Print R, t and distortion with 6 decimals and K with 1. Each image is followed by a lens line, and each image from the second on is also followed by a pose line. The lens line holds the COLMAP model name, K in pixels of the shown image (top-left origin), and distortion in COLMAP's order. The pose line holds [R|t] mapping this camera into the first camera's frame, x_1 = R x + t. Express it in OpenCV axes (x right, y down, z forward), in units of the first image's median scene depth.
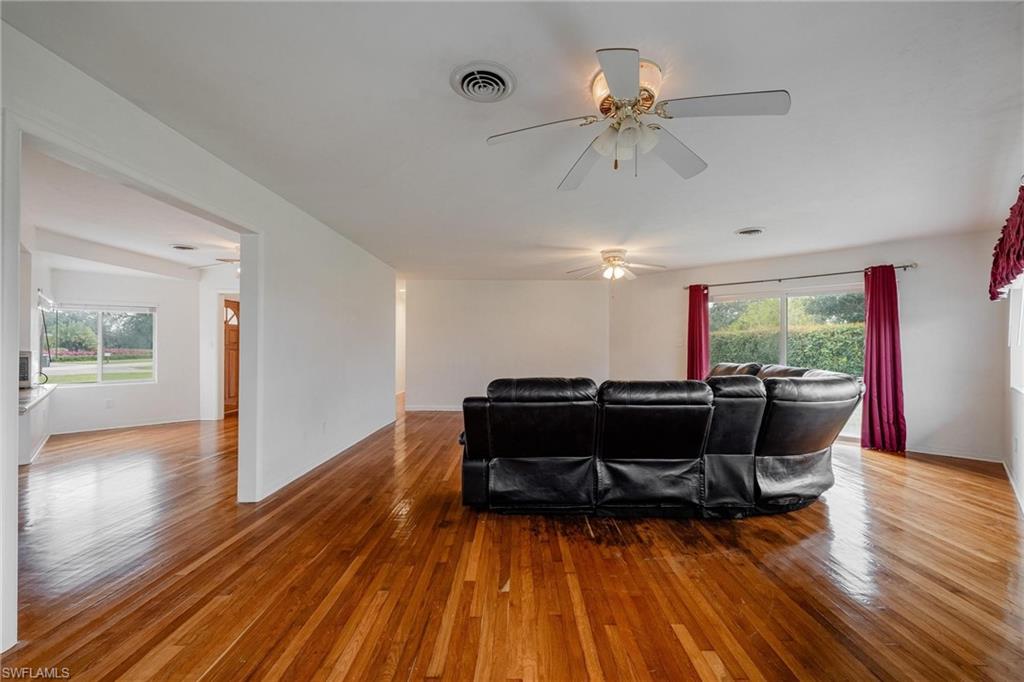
lens RADIAL K [[420.6, 0, 512.0], [0, 420.6, 343.5], [0, 0, 1]] dist [0.005333, 0.000079]
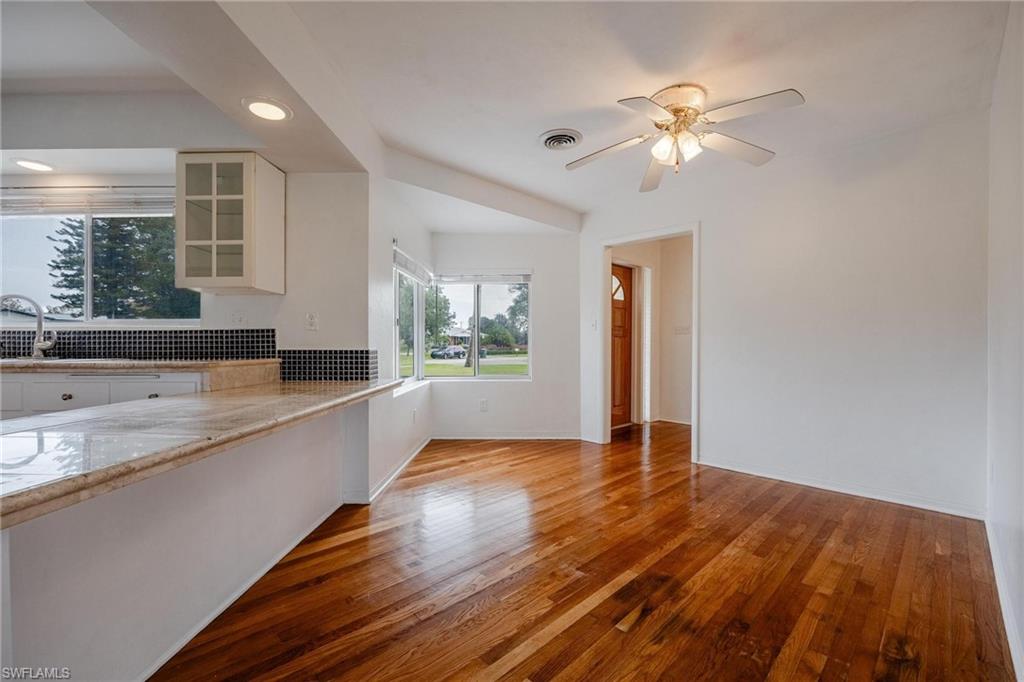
lens RADIAL K [[434.4, 0, 513.0], [0, 434.4, 347.0], [0, 0, 1]] dist [-0.001532, -0.000216]
pose [[0.706101, 0.002232, -0.708107, -0.327801], [0.006028, 0.999940, 0.009163, 0.027635], [0.708085, -0.010739, 0.706045, 0.438657]]
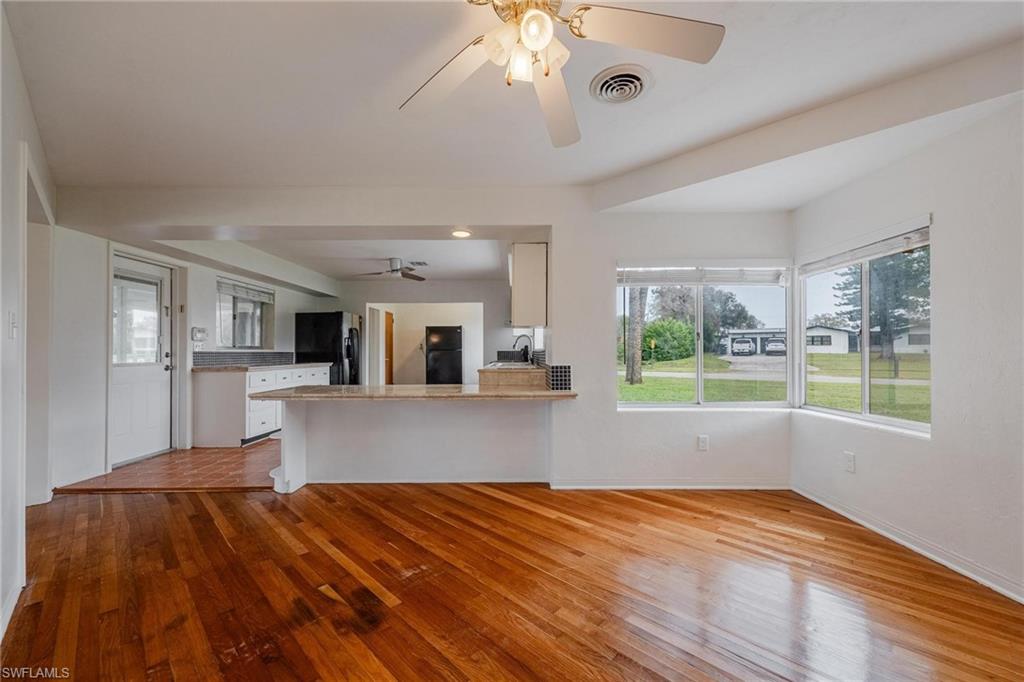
lens RADIAL K [[407.2, 0, 516.6], [0, 407.2, 347.0], [0, 0, 1]] dist [0.008032, 0.000145]
pose [[-0.692204, -0.010844, -0.721621, -0.337658], [0.002000, 0.999854, -0.016944, 0.018710], [0.721700, -0.013172, -0.692081, 0.958676]]
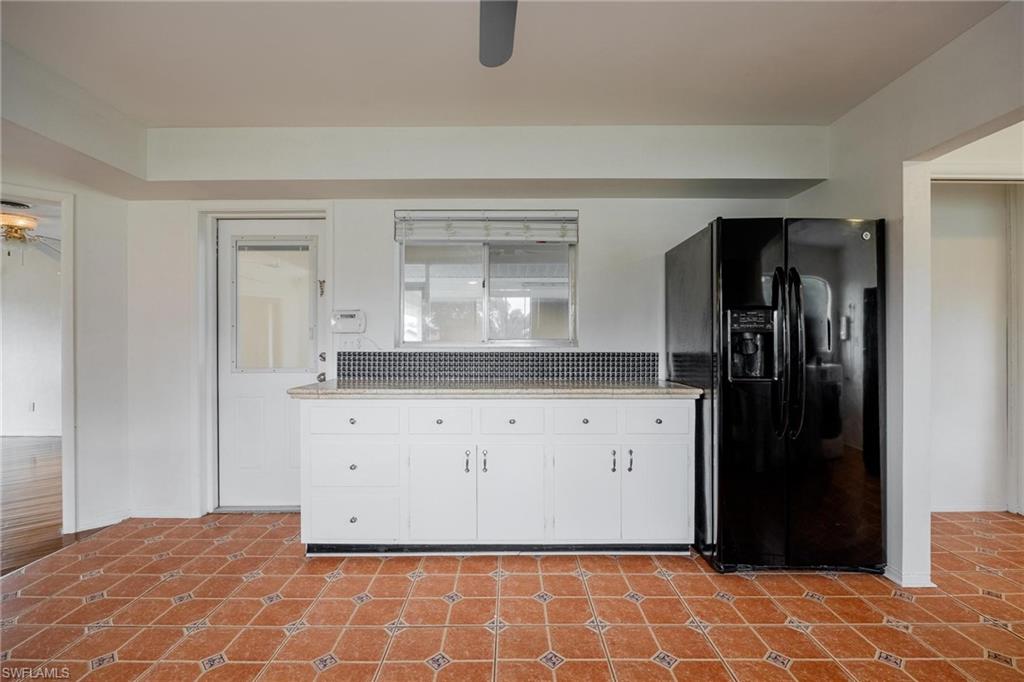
lens RADIAL K [[454.1, 0, 508.9], [0, 454.1, 345.5], [0, 0, 1]] dist [-0.007117, 0.000190]
pose [[-0.721346, -0.006309, 0.692546, -0.914223], [-0.002408, 0.999975, 0.006600, 0.003136], [-0.692570, 0.003093, -0.721344, 0.255536]]
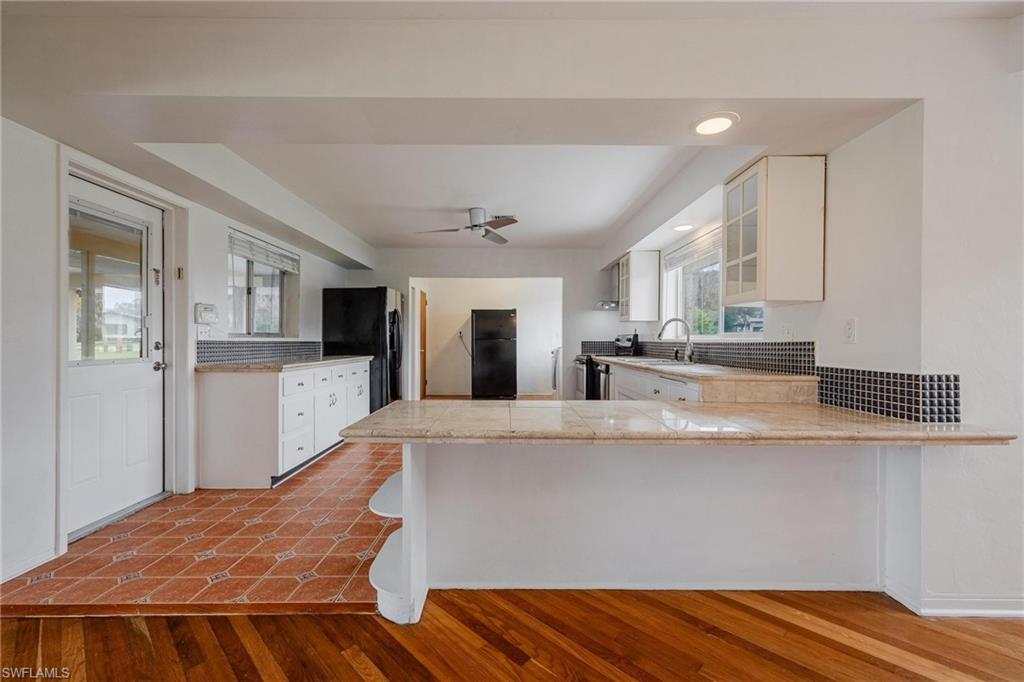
lens RADIAL K [[430.0, 0, 512.0], [0, 430.0, 341.0], [0, 0, 1]] dist [0.005650, 0.000183]
pose [[-0.688042, -0.005808, -0.725647, -0.354680], [-0.004087, 0.999983, -0.004128, 0.014301], [0.725659, 0.000126, -0.688054, 0.642720]]
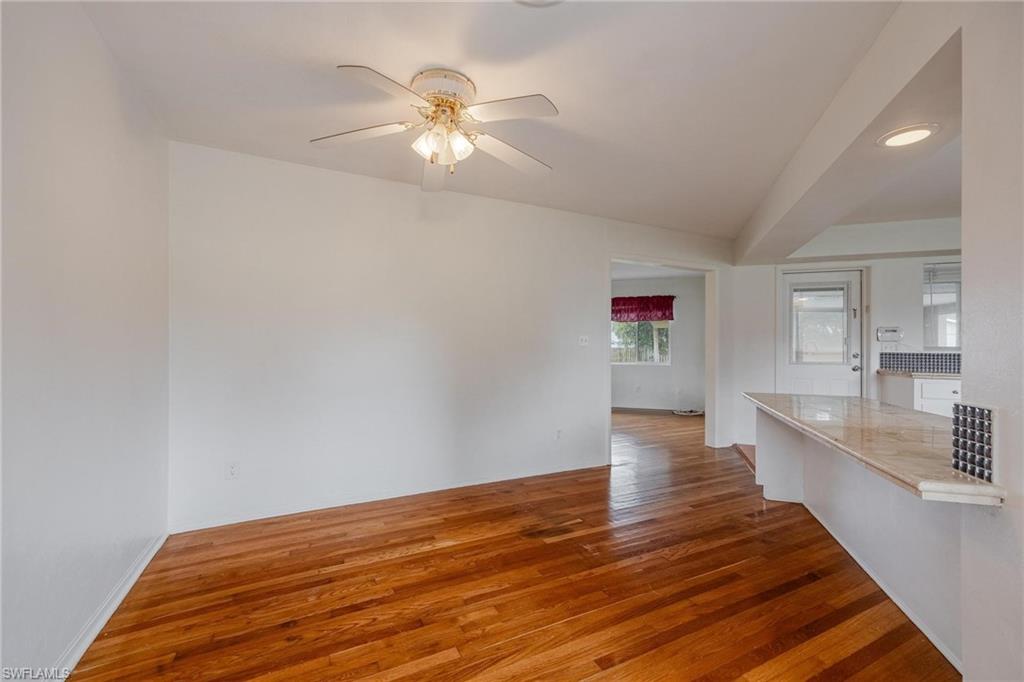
lens RADIAL K [[420.6, 0, 512.0], [0, 420.6, 343.5], [0, 0, 1]] dist [0.005333, 0.000079]
pose [[-0.459352, 0.001360, 0.888253, -0.808863], [-0.011103, 0.999912, -0.007273, 0.009725], [-0.888185, -0.013204, -0.459297, 0.913521]]
